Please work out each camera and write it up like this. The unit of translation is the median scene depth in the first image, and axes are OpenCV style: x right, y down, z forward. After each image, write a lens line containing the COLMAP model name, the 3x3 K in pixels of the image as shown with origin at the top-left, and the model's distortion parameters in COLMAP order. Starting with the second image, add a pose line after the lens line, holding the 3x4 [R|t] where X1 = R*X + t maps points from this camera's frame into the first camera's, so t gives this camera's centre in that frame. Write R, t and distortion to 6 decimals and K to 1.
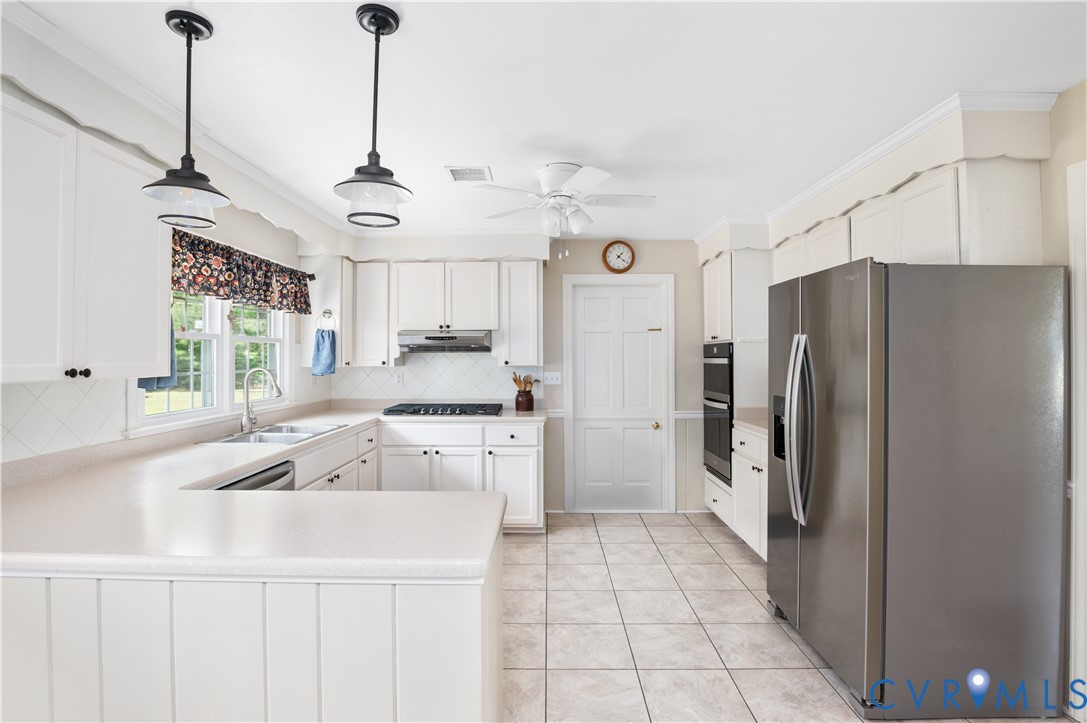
lens RADIAL K [[560.5, 0, 541.6], [0, 560.5, 347.0], [0, 0, 1]] dist [0.000498, 0.000395]
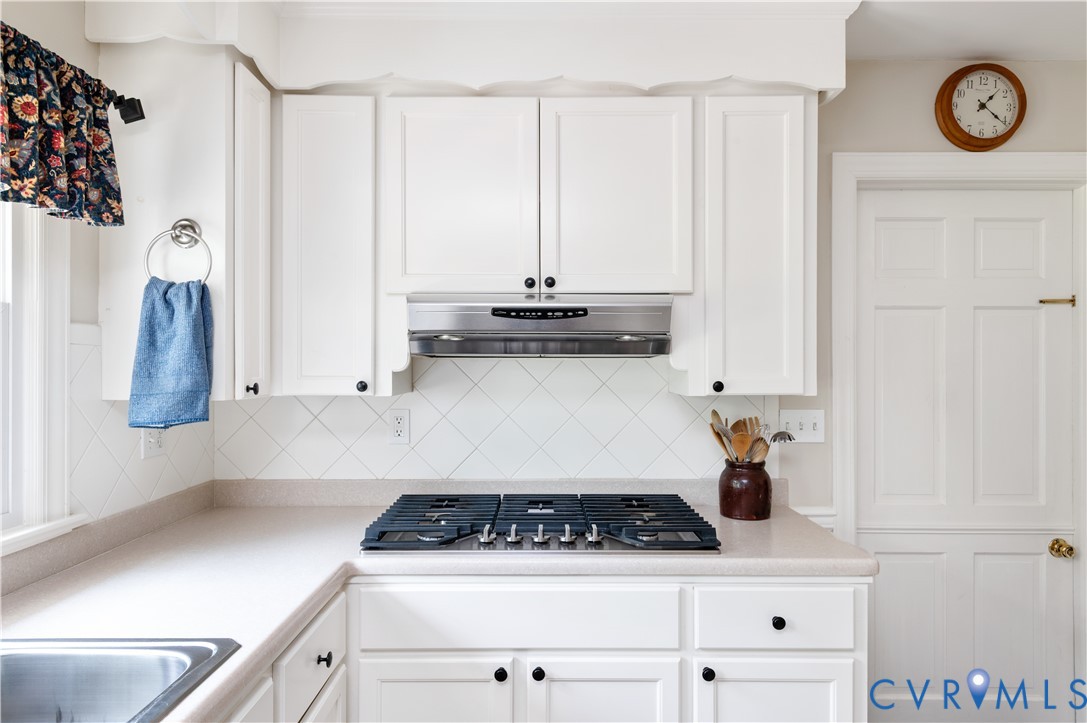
lens RADIAL K [[668.1, 0, 543.5], [0, 668.1, 361.5], [0, 0, 1]] dist [0.024909, -0.000022]
pose [[0.999433, 0.003976, 0.033425, -0.185135], [-0.004283, 0.999949, 0.009108, 0.009343], [-0.033387, -0.009246, 0.999400, 0.588844]]
